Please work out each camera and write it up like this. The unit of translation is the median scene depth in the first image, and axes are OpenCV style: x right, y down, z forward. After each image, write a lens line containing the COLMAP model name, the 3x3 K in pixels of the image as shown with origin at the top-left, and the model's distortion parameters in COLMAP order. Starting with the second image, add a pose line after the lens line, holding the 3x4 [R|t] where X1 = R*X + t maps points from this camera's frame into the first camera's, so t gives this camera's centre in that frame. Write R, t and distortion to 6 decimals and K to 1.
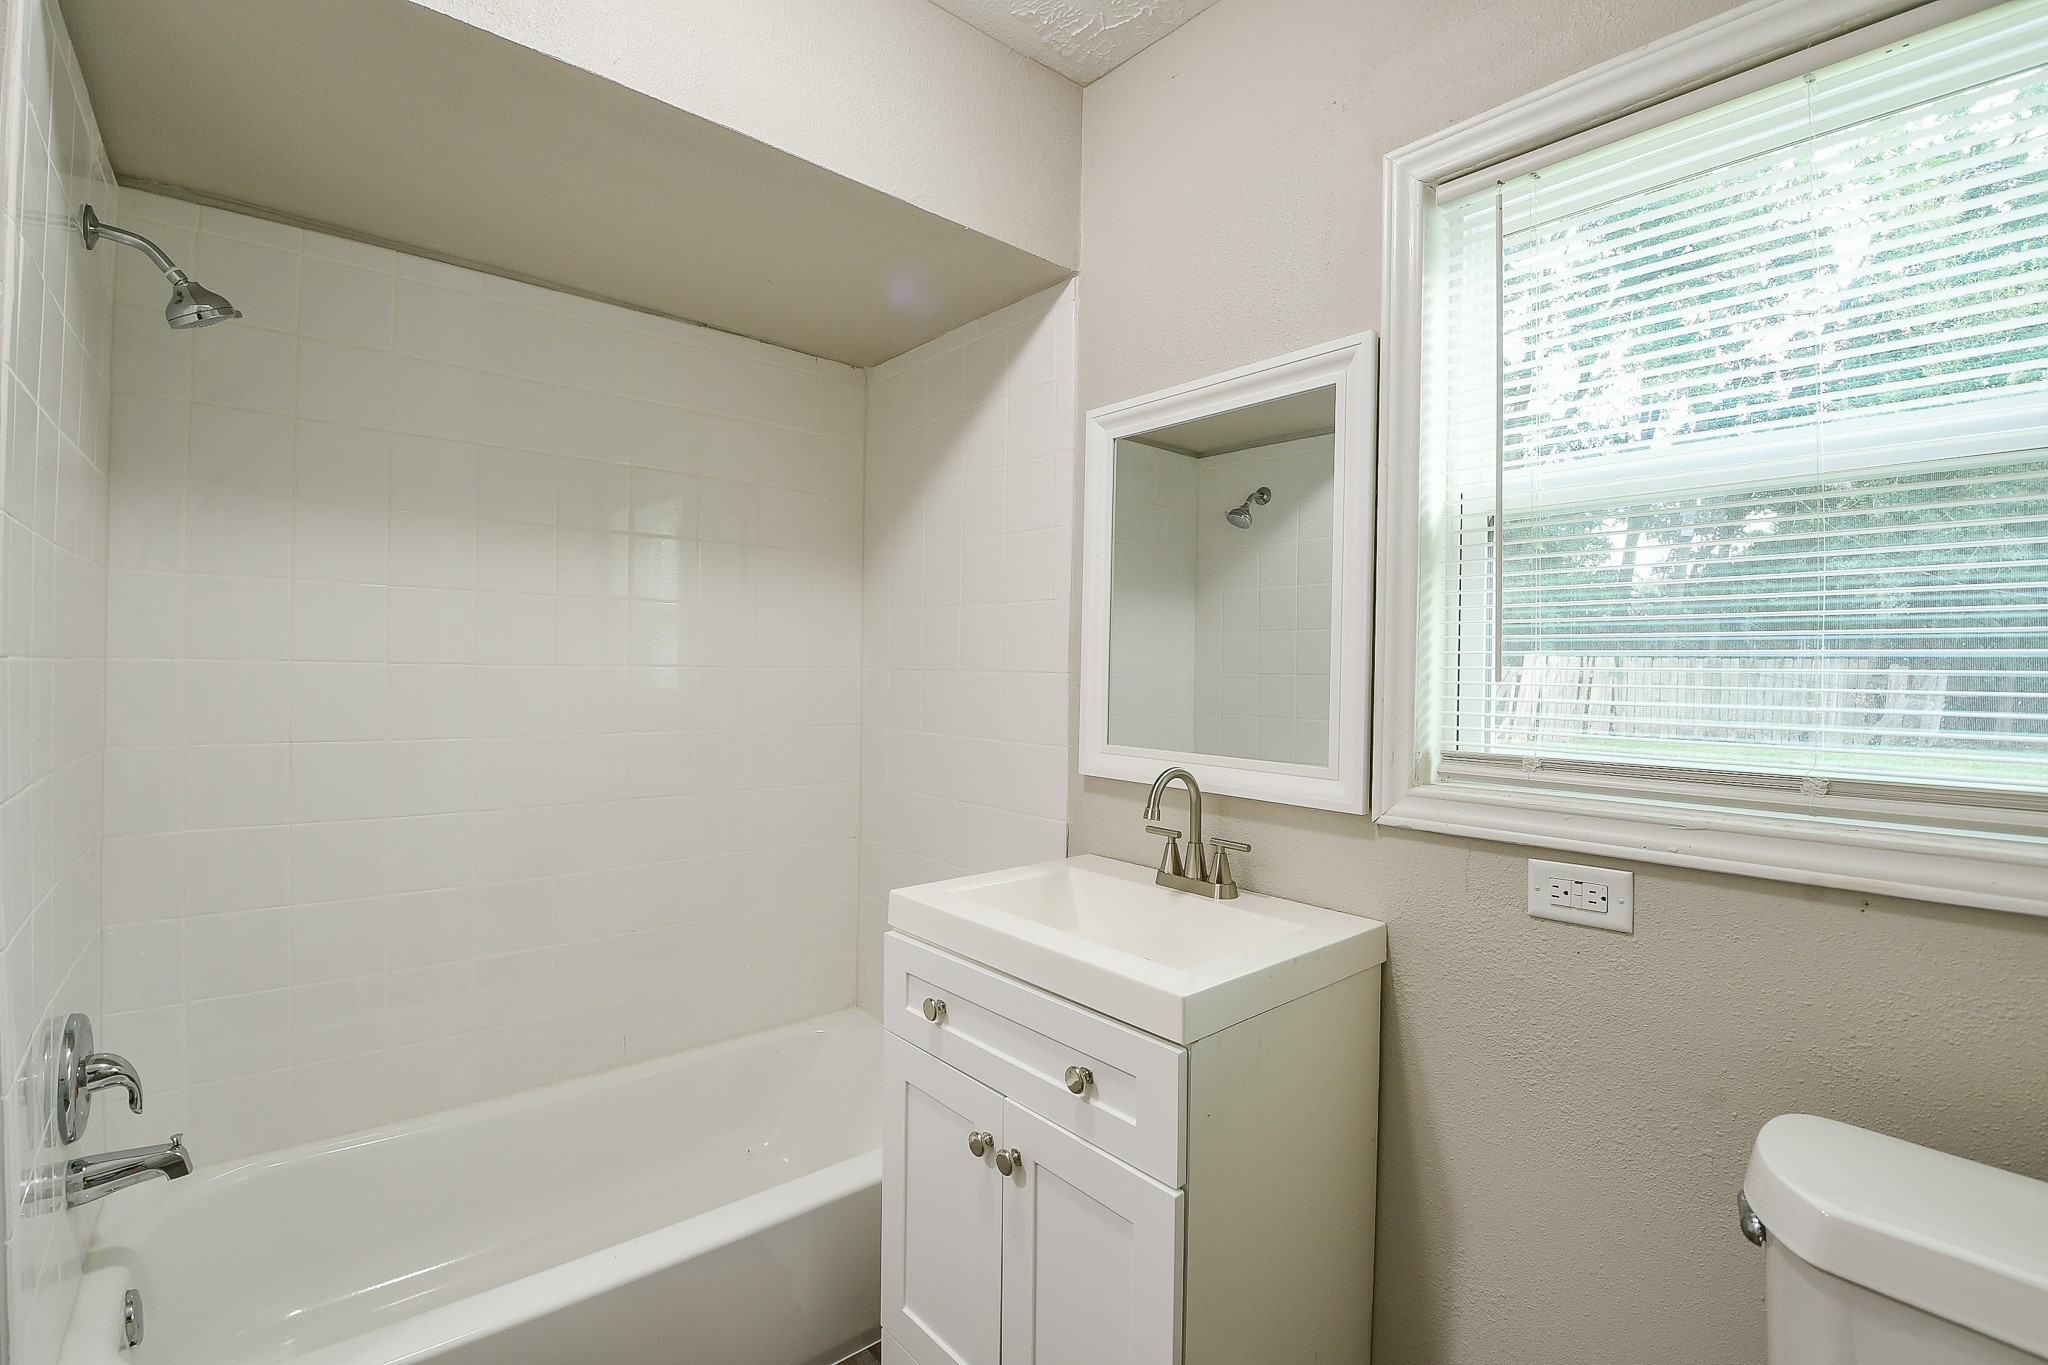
lens RADIAL K [[848.1, 0, 1024.0], [0, 848.1, 682.5], [0, 0, 1]] dist [0.013124, -0.016484]
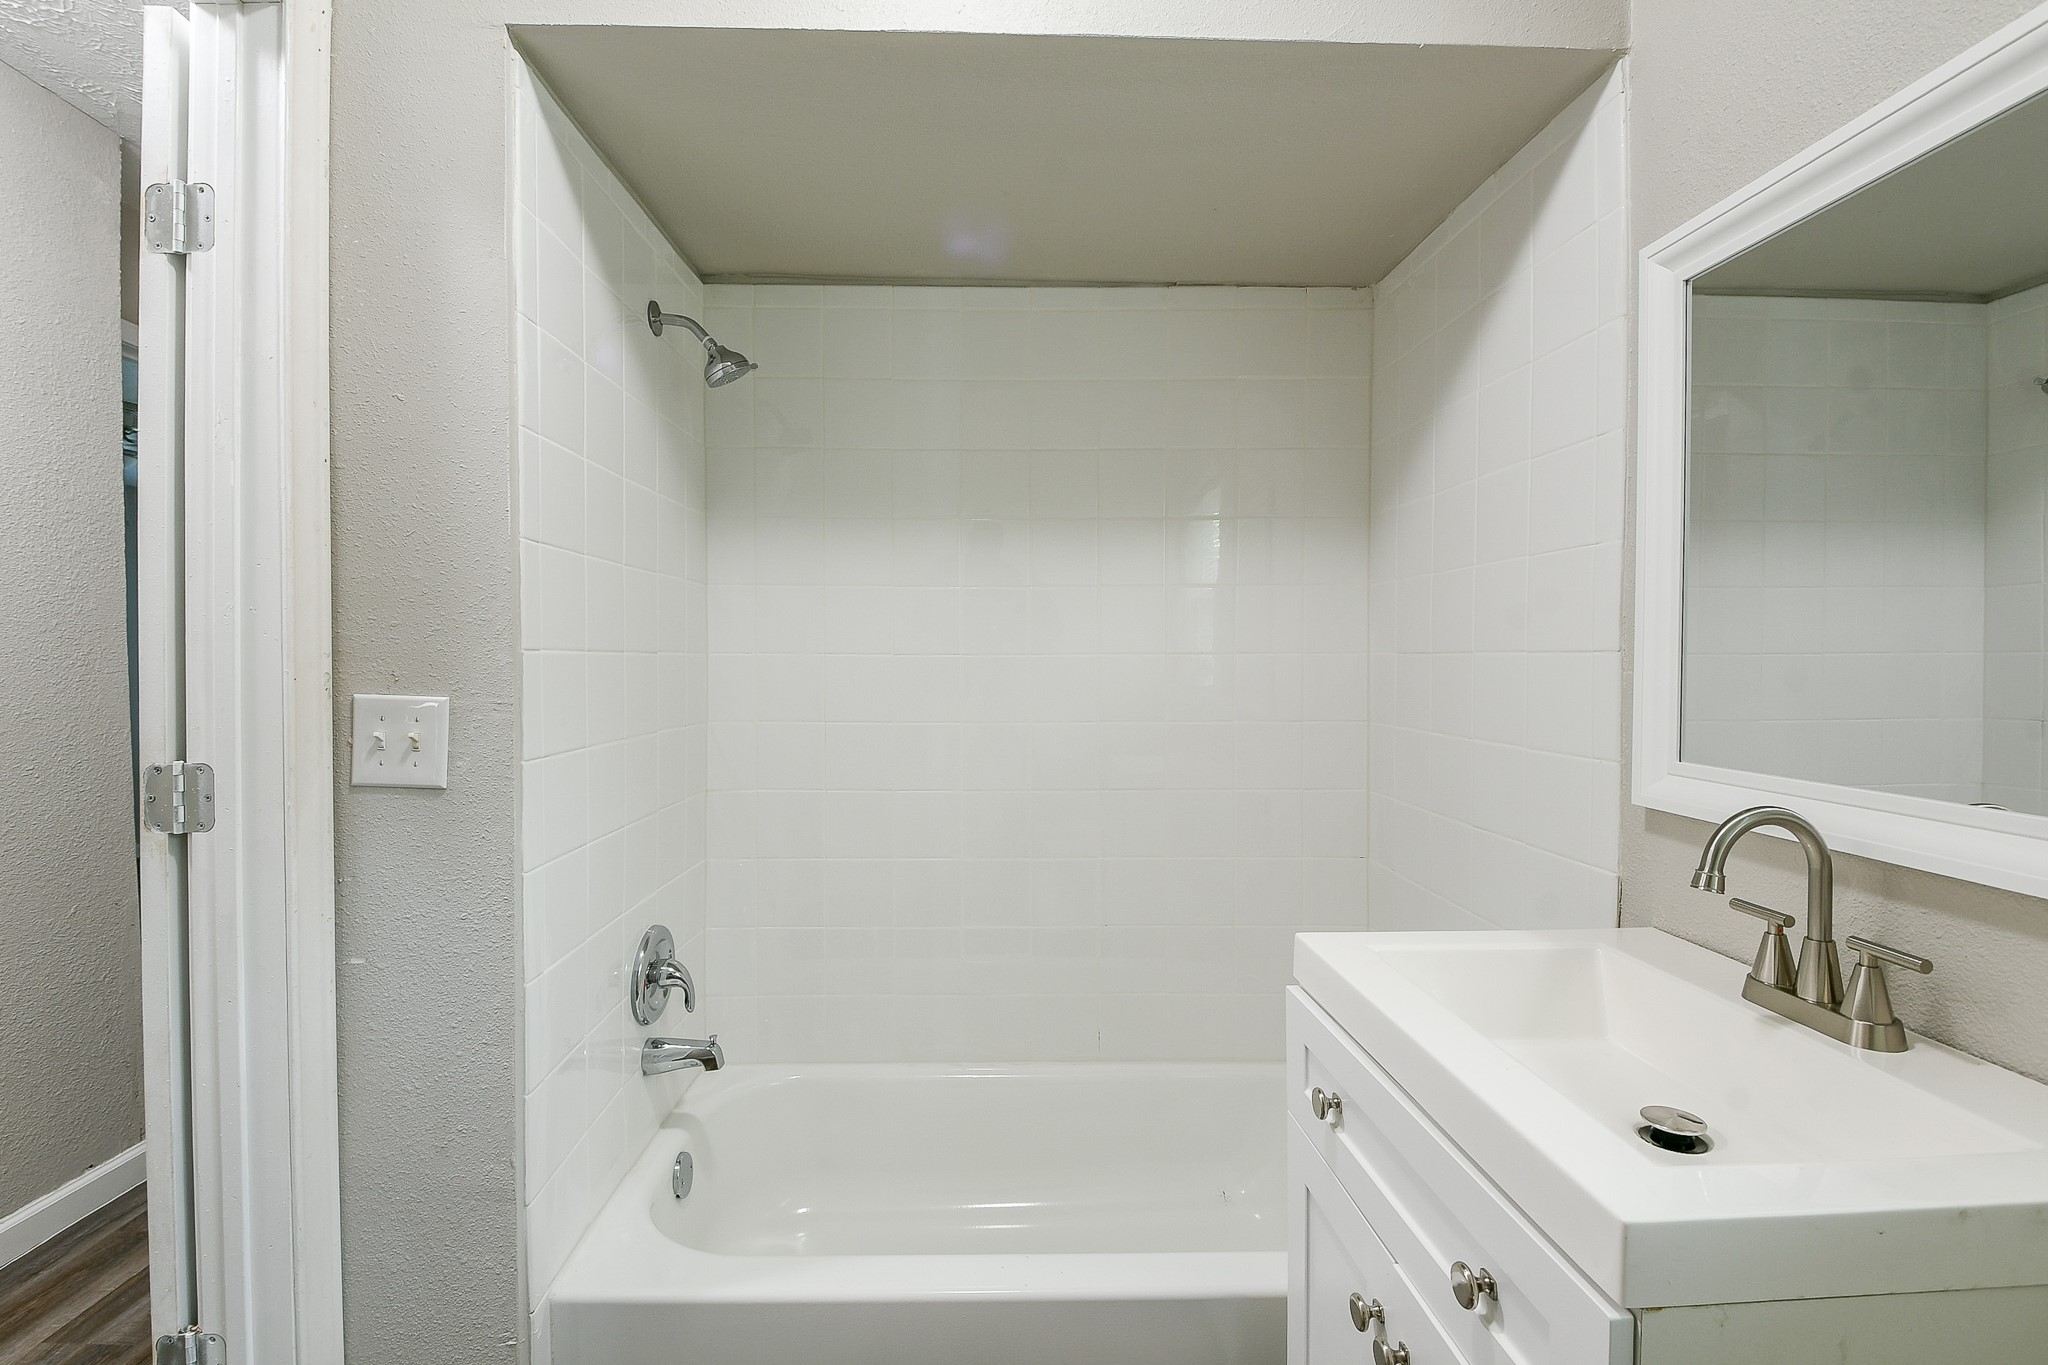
lens RADIAL K [[908.2, 0, 1013.2], [0, 908.2, 676.1], [0, 0, 1]] dist [0.015953, -0.019041]
pose [[0.790164, -0.003345, -0.612886, 0.148505], [0.003407, 0.999994, -0.001064, 0.009724], [0.612886, -0.001247, 0.790170, 0.182566]]
